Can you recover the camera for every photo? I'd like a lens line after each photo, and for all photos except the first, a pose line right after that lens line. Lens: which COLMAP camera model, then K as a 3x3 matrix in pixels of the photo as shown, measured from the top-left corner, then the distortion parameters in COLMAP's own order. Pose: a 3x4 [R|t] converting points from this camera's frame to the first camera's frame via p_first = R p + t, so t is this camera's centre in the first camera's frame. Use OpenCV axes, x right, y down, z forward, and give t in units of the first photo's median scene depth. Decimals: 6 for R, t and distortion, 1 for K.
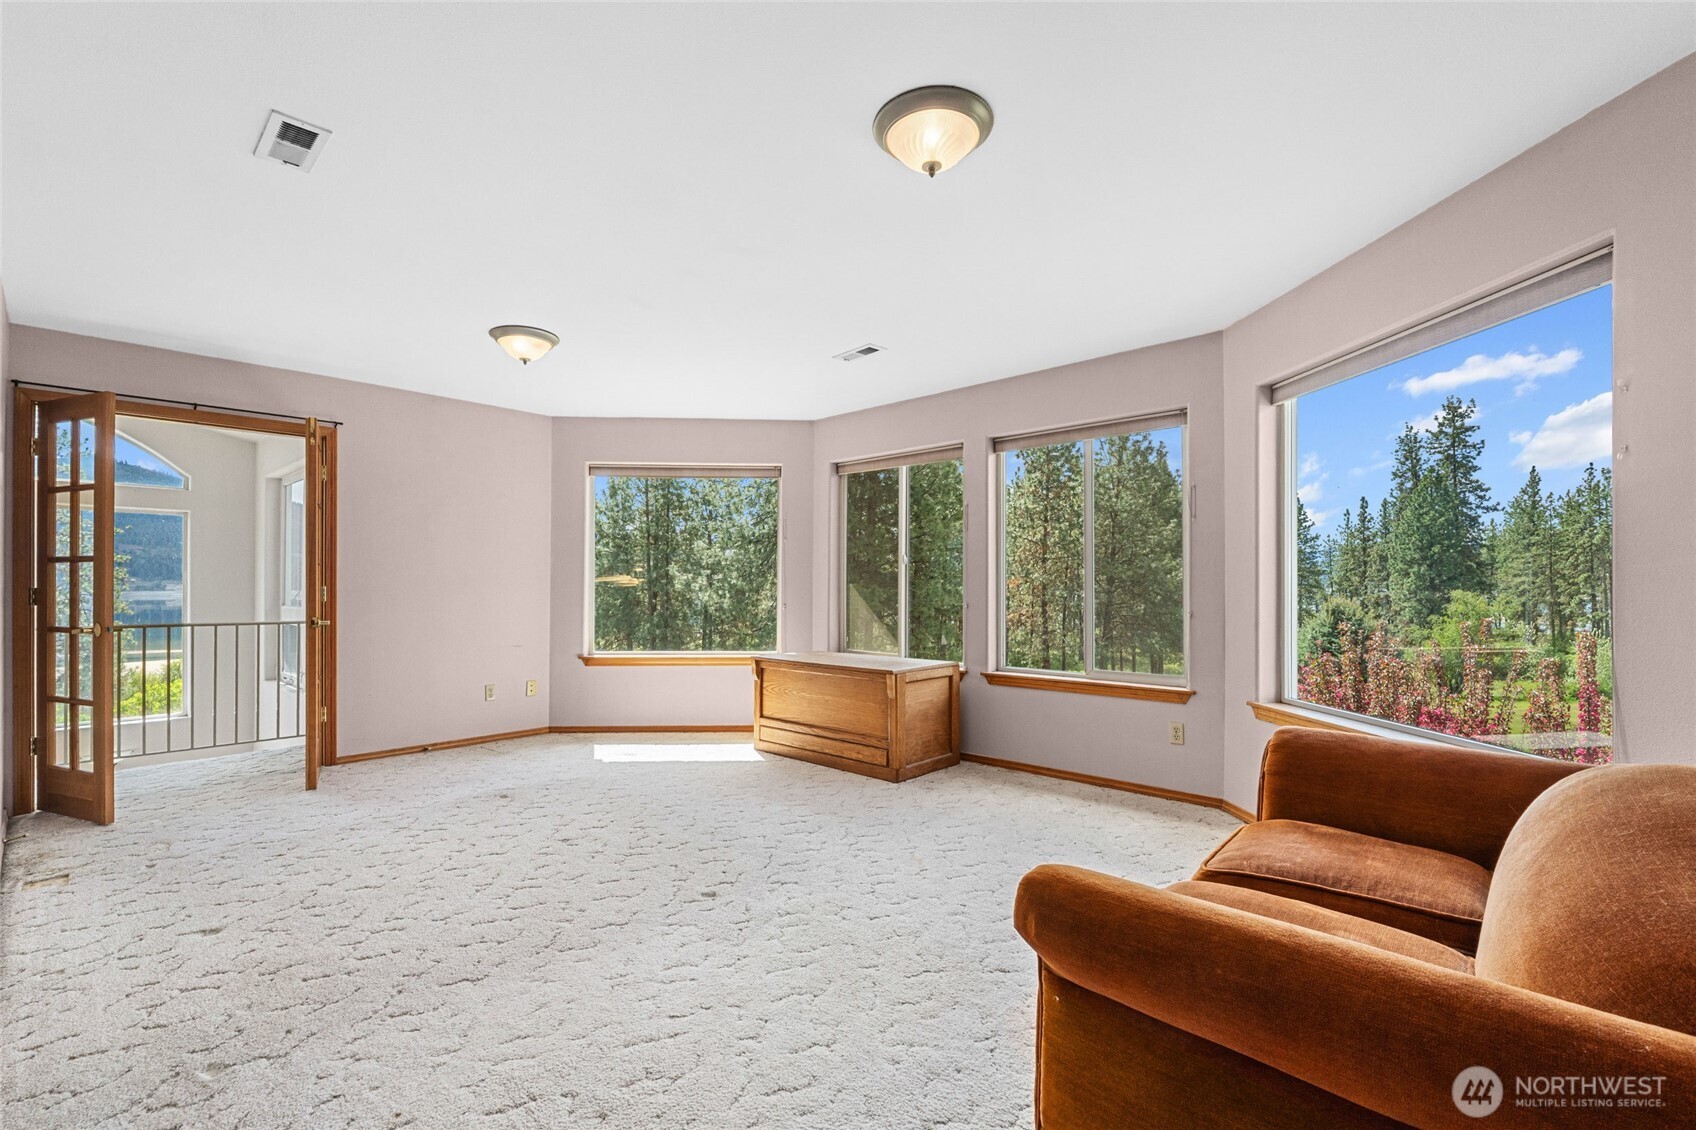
lens RADIAL K [[728.8, 0, 846.6], [0, 728.8, 582.1], [0, 0, 1]] dist [-0.002286, -0.000328]
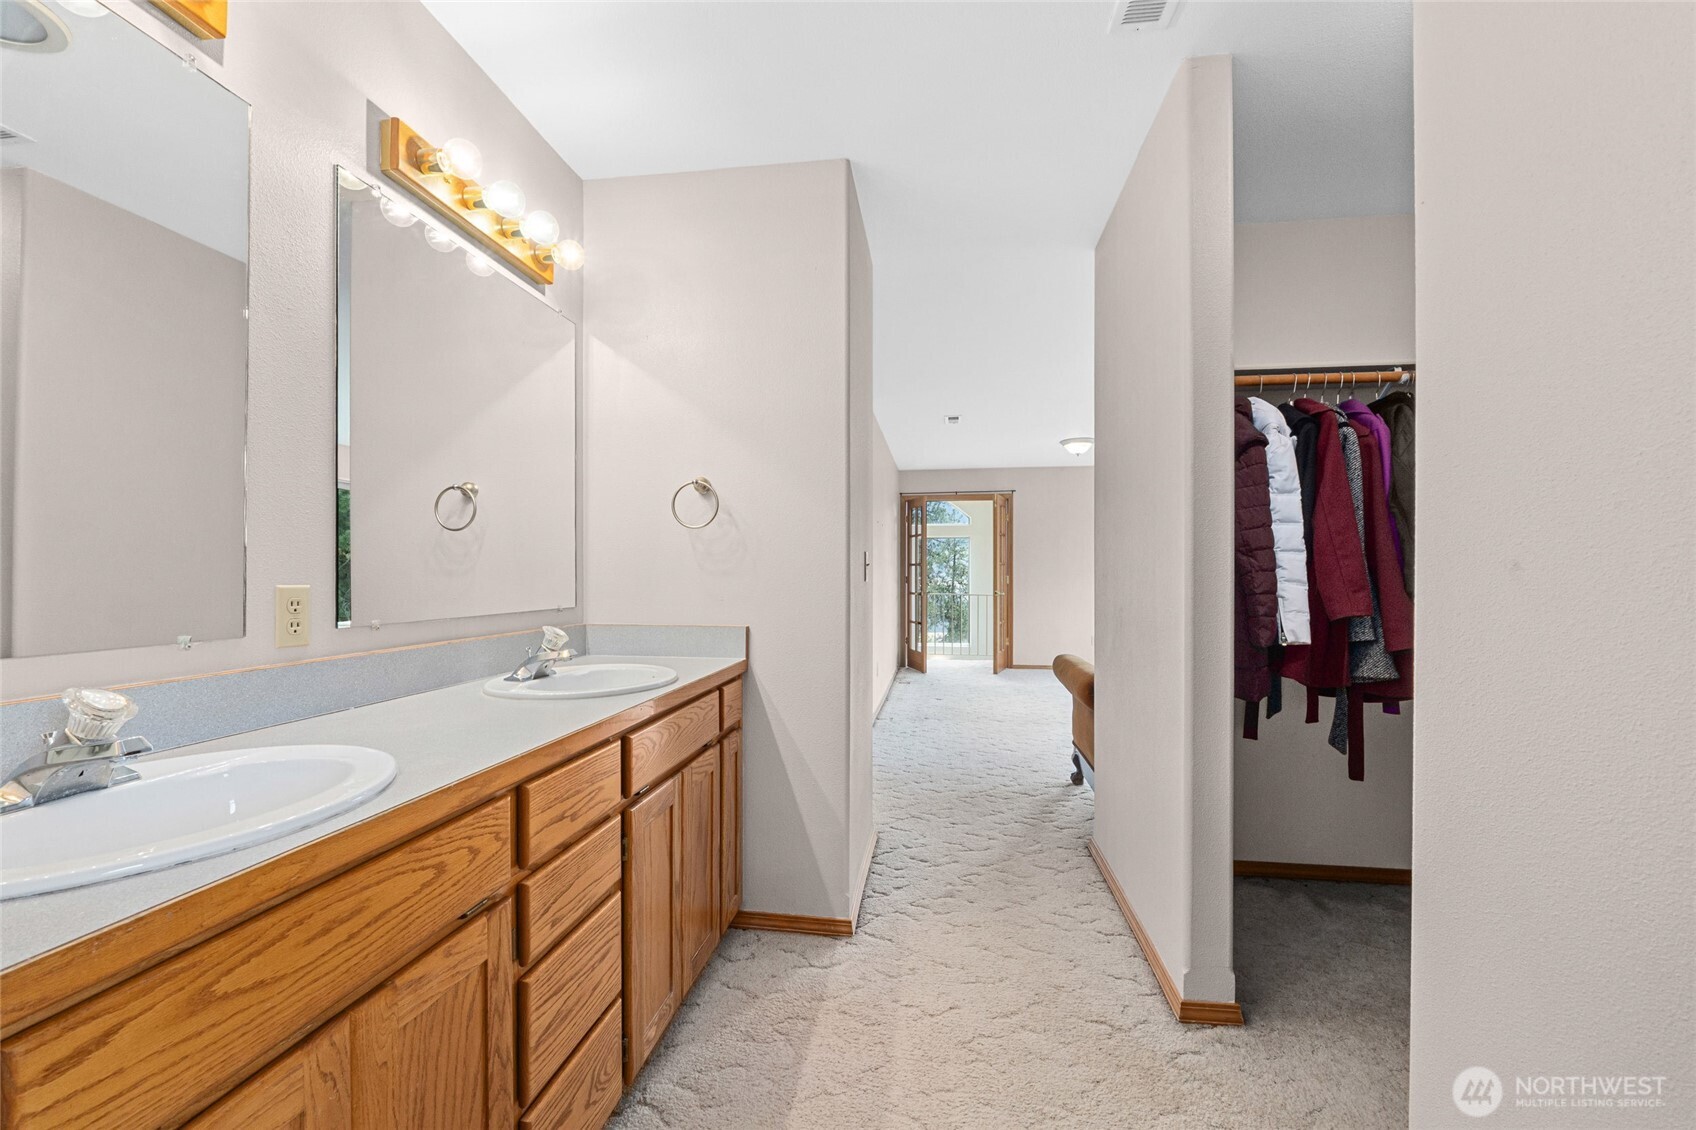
lens RADIAL K [[728.8, 0, 846.6], [0, 728.8, 582.1], [0, 0, 1]] dist [-0.002286, -0.000328]
pose [[0.573479, 0.006747, -0.819192, 0.779471], [0.004297, 0.999928, 0.011244, -0.000761], [0.819209, -0.009968, 0.573409, -0.573204]]
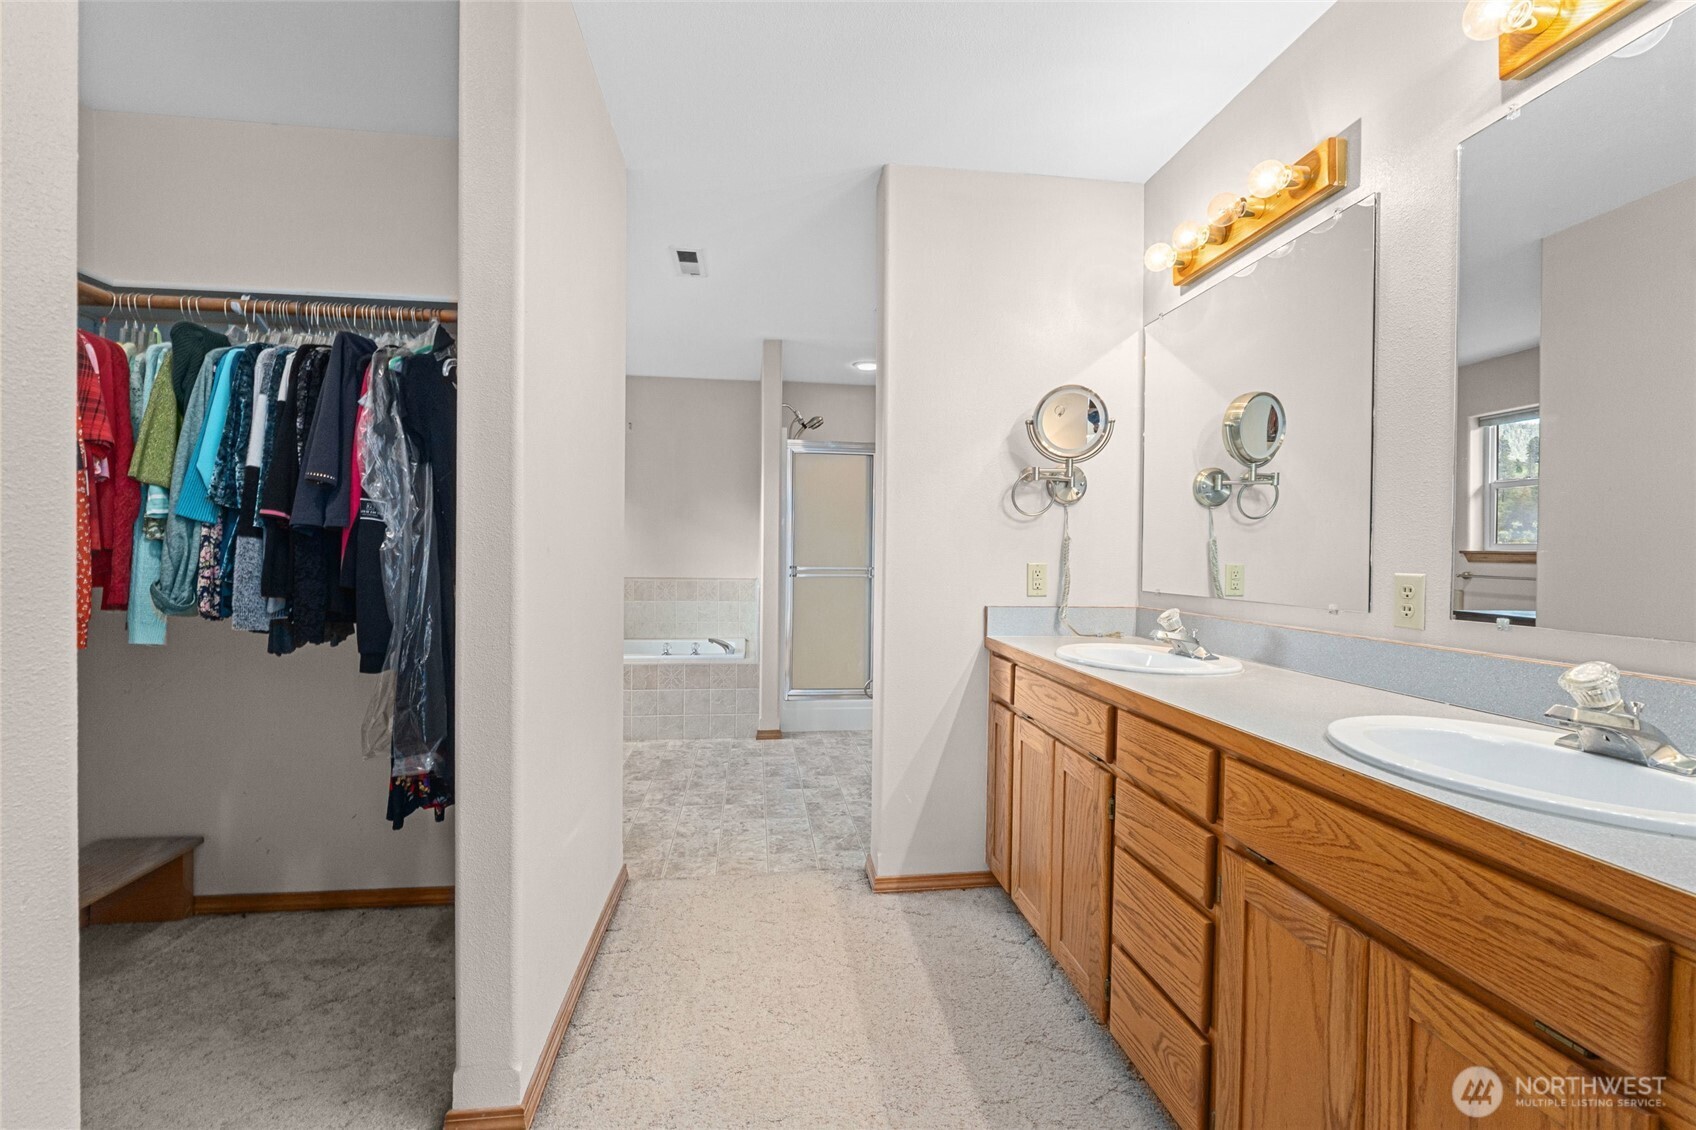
lens RADIAL K [[724.7, 0, 847.7], [0, 724.7, 557.8], [0, 0, 1]] dist [-0.001225, -0.000303]
pose [[-0.772352, -0.005793, 0.635168, -2.894620], [-0.006486, 0.999978, 0.001234, -0.024648], [-0.635161, -0.003167, -0.772373, 3.317209]]
